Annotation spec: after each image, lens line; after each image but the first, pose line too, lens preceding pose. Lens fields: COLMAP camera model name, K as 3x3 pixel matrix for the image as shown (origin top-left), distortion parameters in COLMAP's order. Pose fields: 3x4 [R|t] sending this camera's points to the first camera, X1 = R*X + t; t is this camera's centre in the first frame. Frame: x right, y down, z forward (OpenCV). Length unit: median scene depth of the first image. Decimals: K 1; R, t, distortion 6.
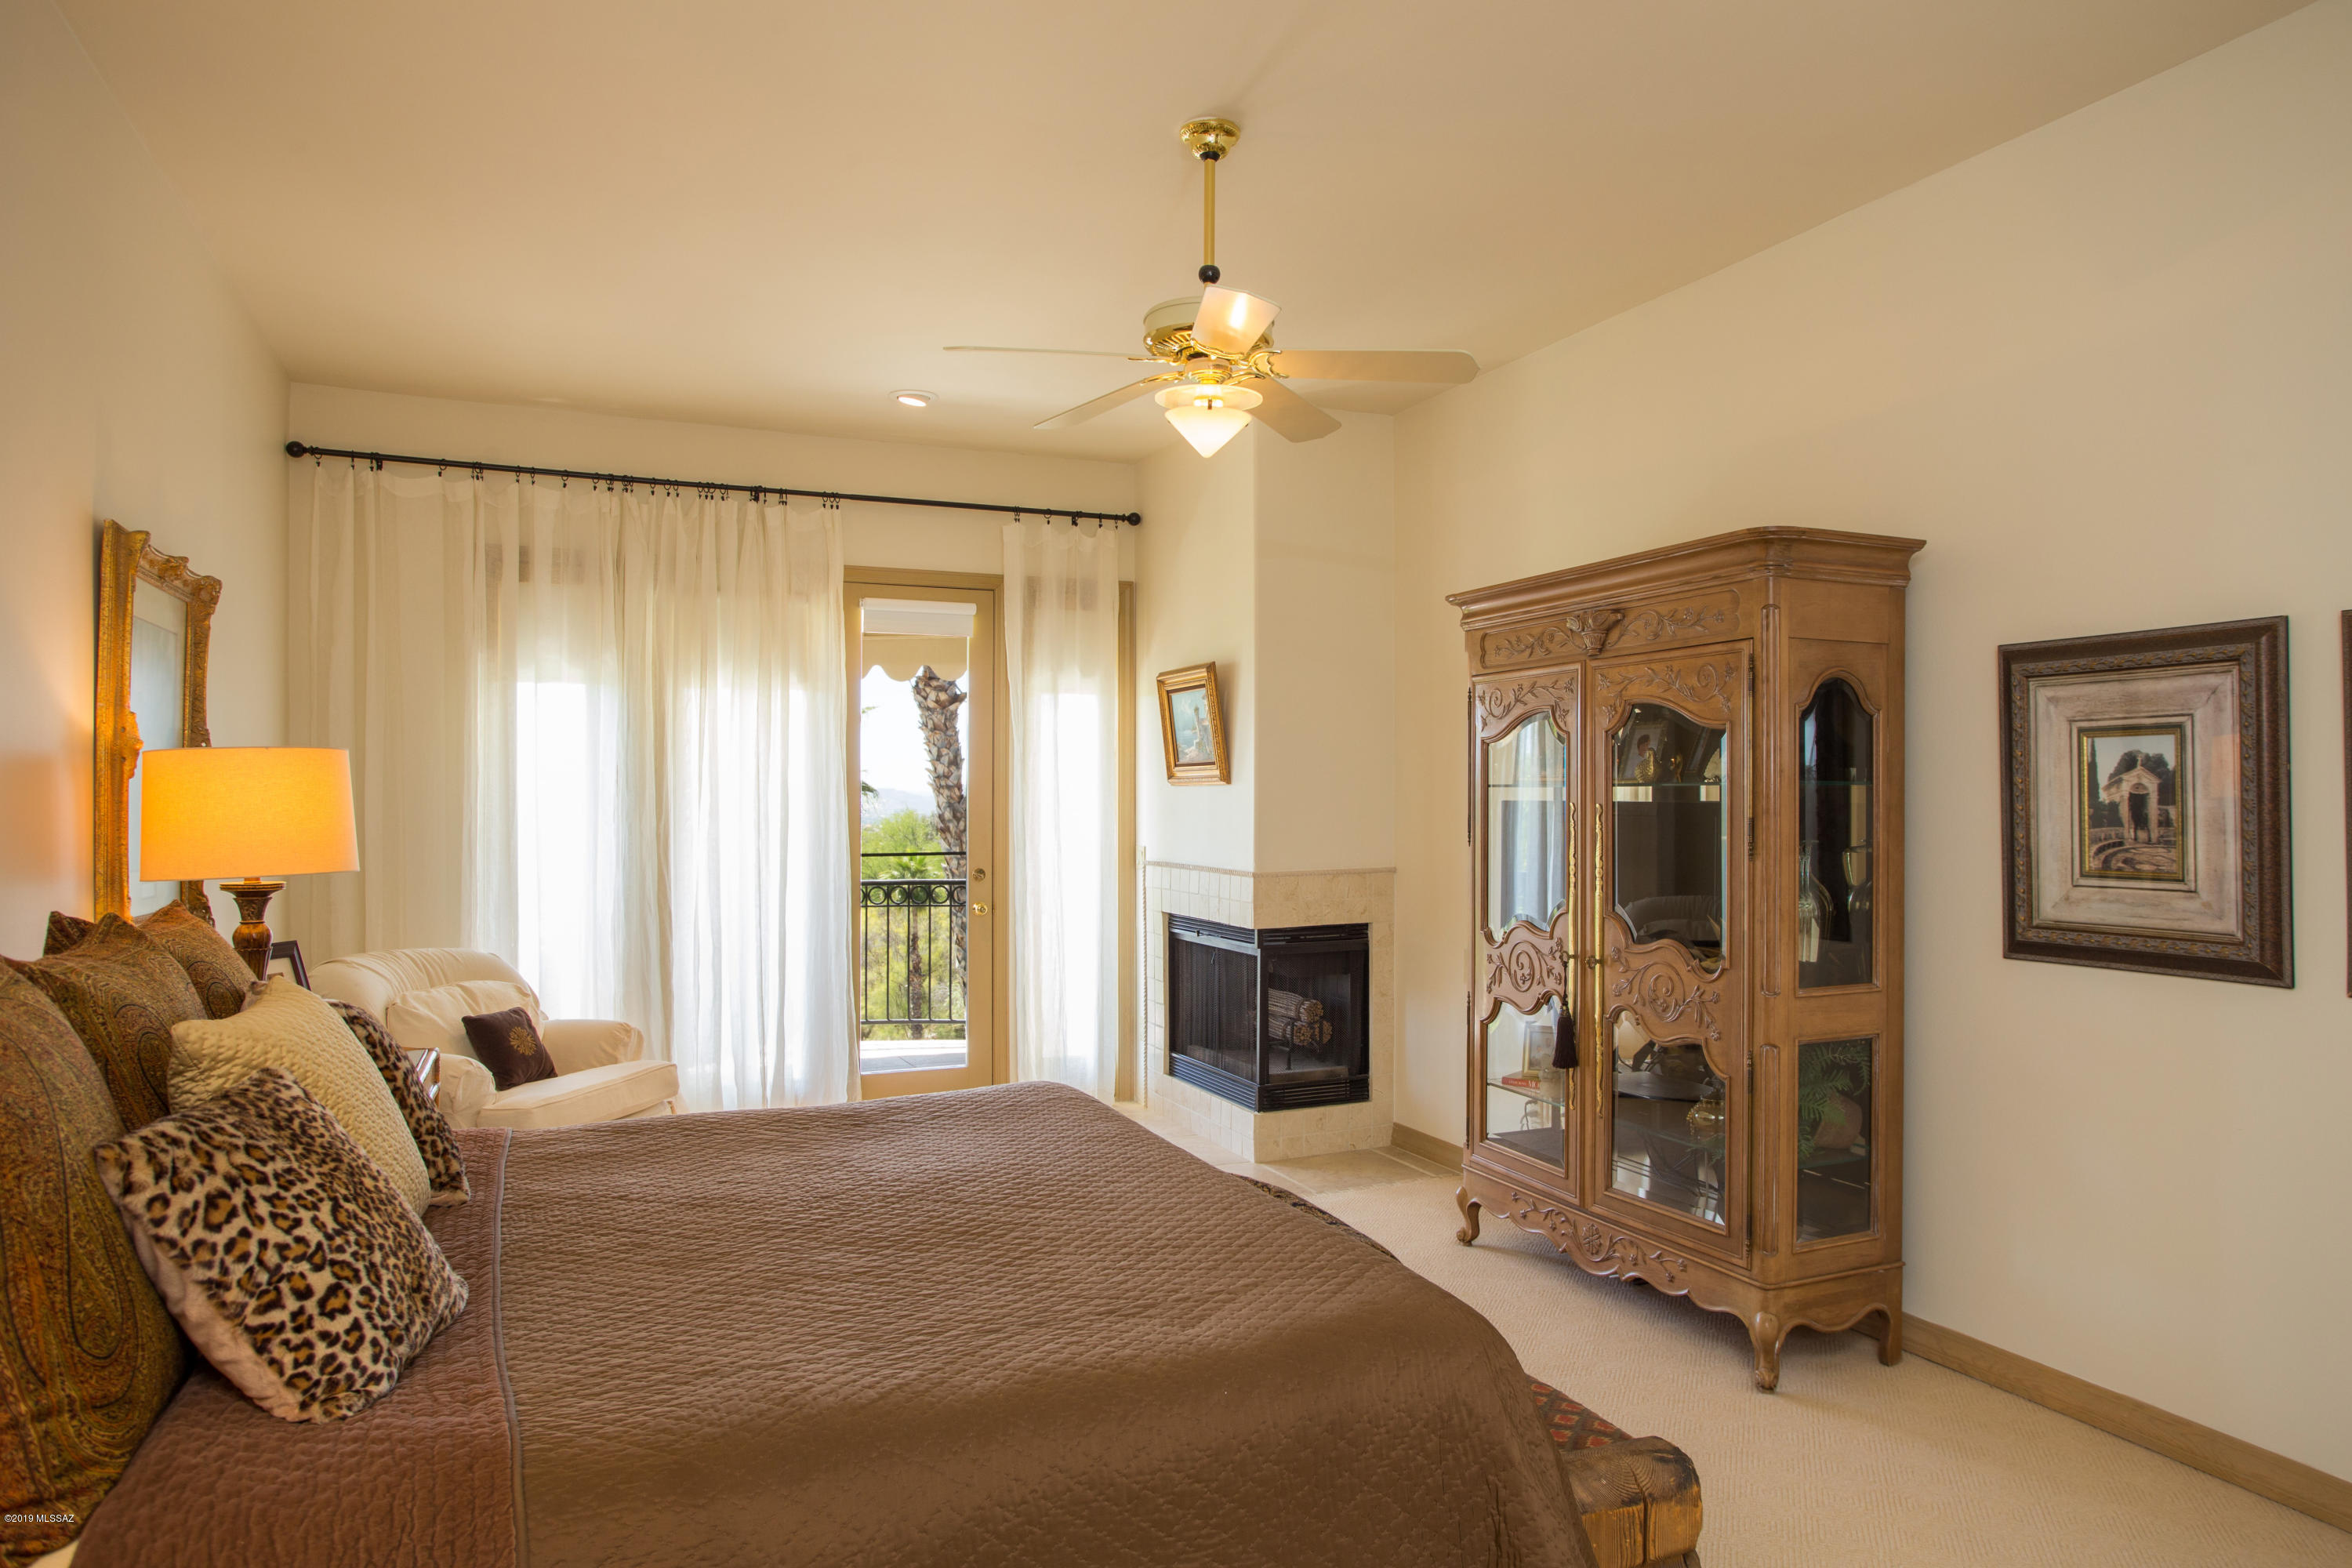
lens RADIAL K [[1501.9, 0, 1176.0], [0, 1501.9, 784.0], [0, 0, 1]] dist [-0.001227, -0.000792]
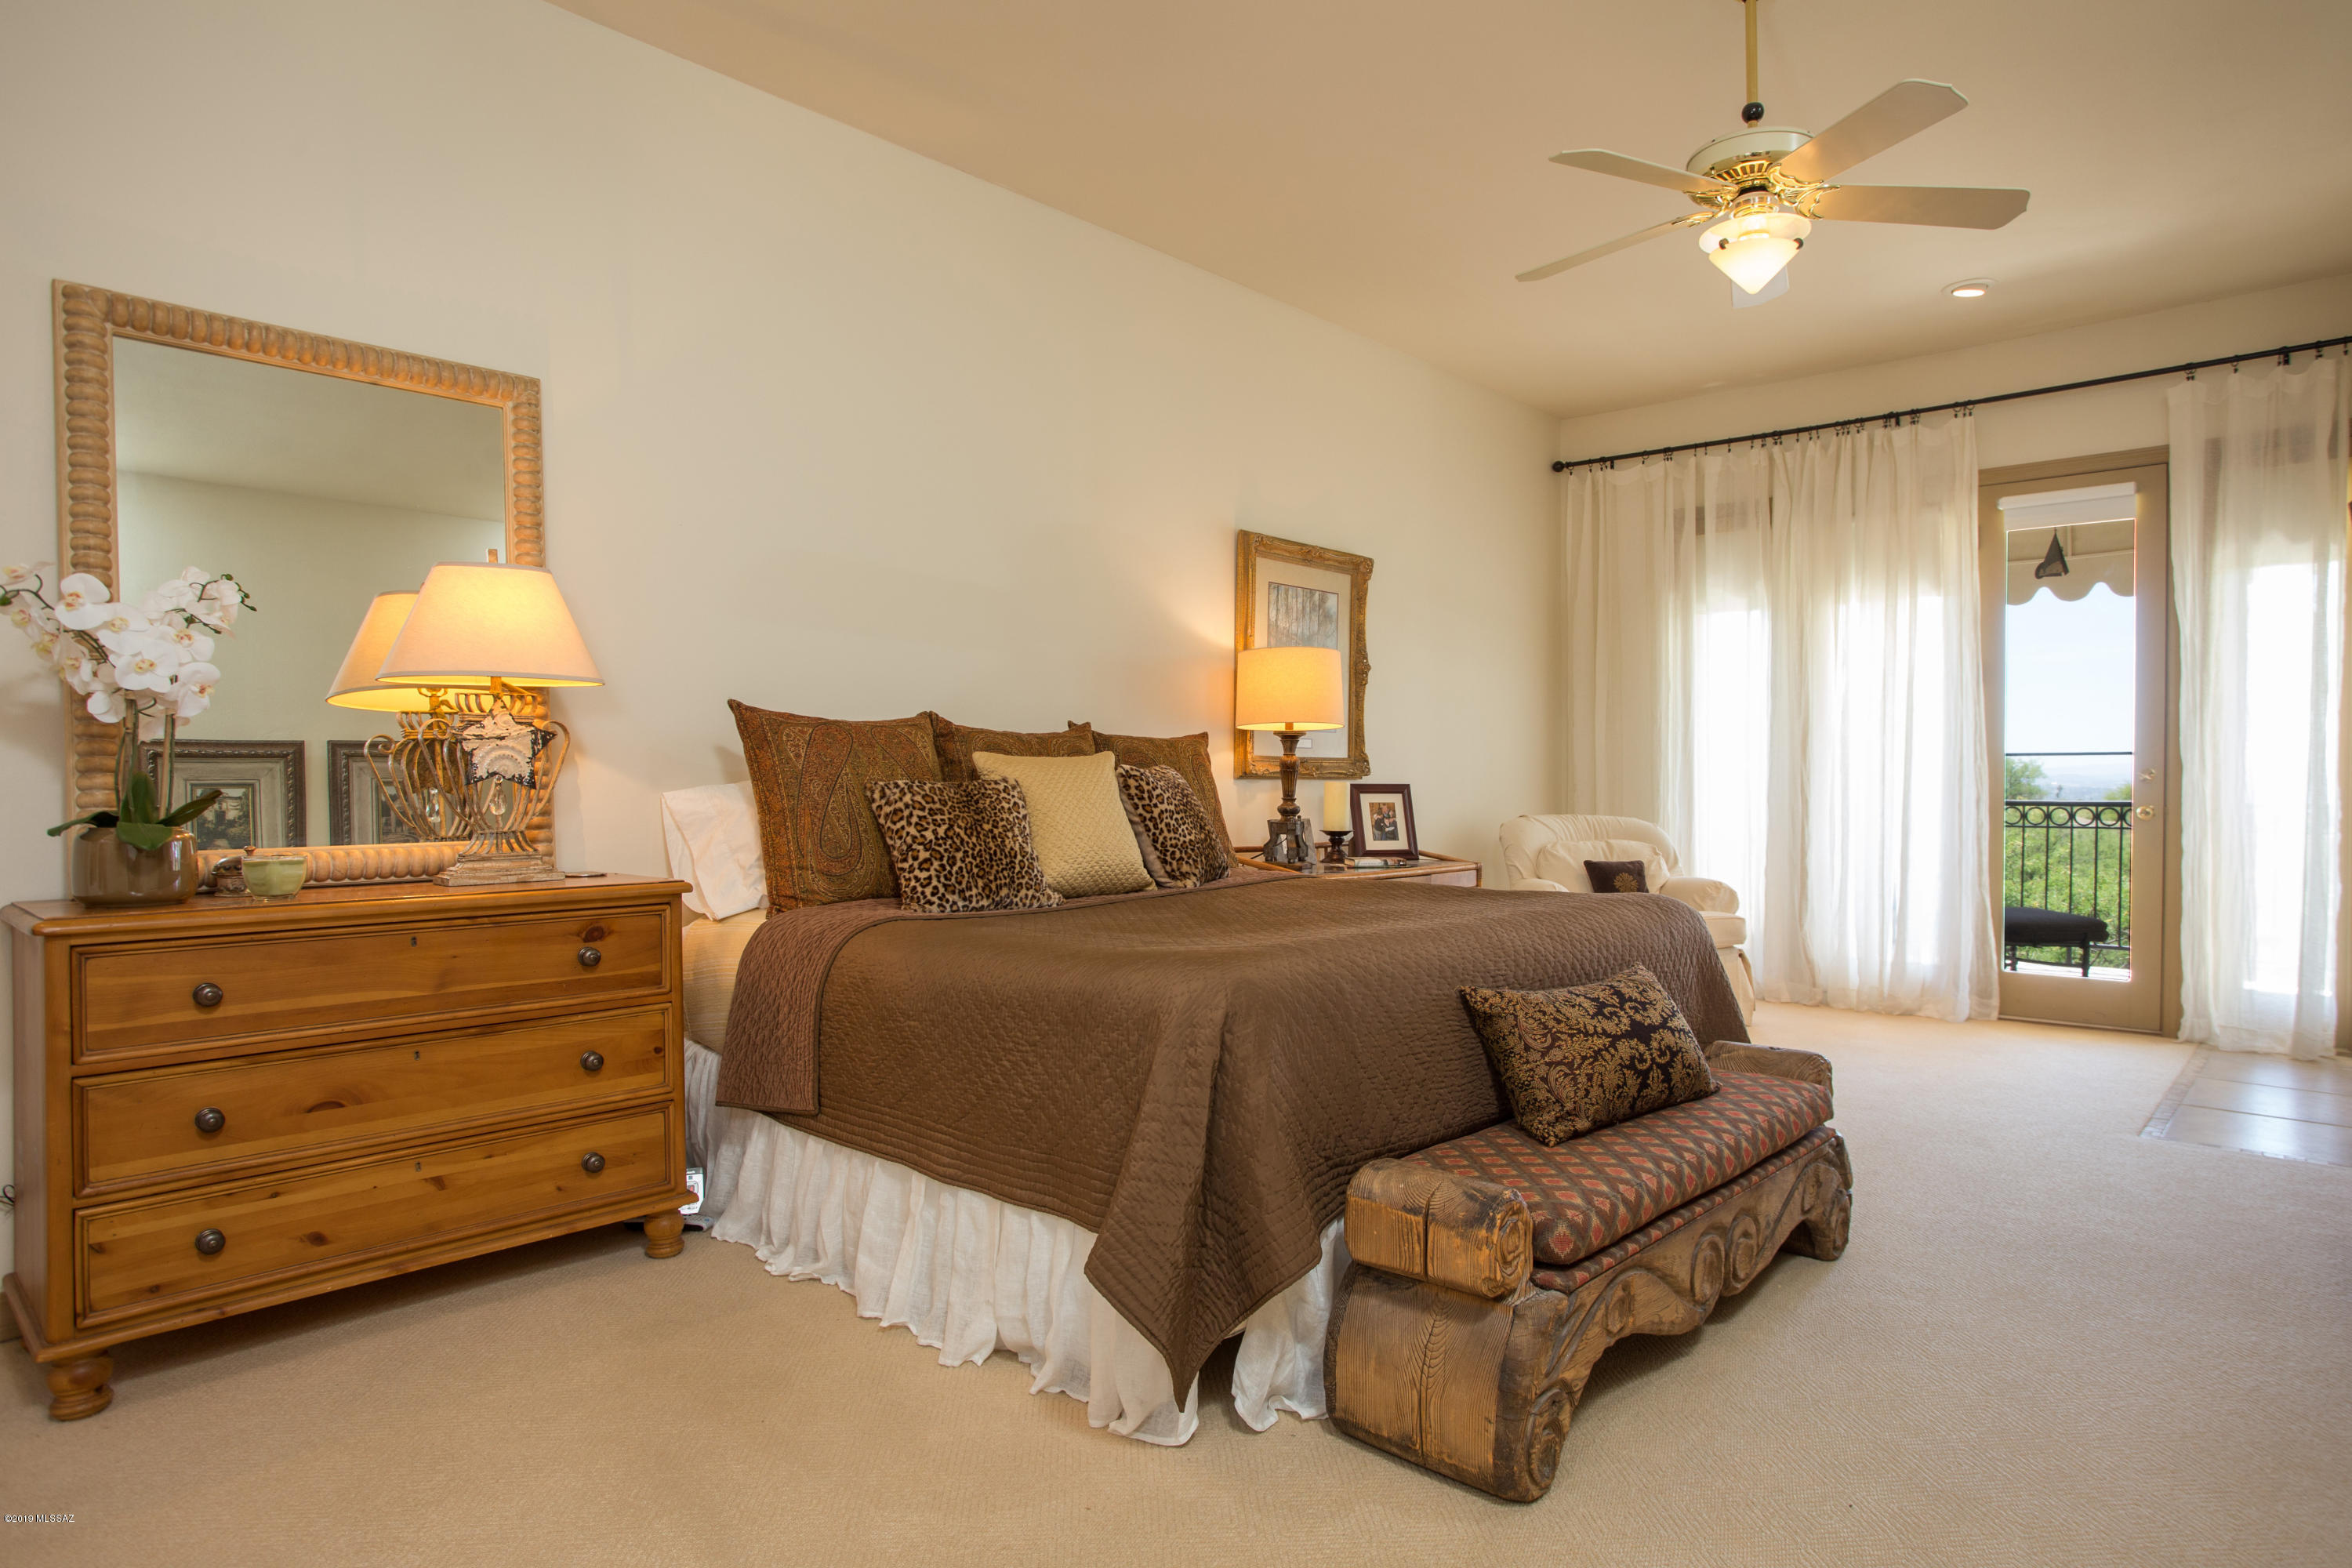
lens RADIAL K [[1273.7, 0, 1176.0], [0, 1273.7, 784.0], [0, 0, 1]] dist [-0.048115, 0.001070]
pose [[0.399102, 0.014982, -0.916784, 0.358746], [0.001493, 0.999855, 0.016990, 0.055927], [0.916906, -0.008149, 0.399021, 0.170353]]
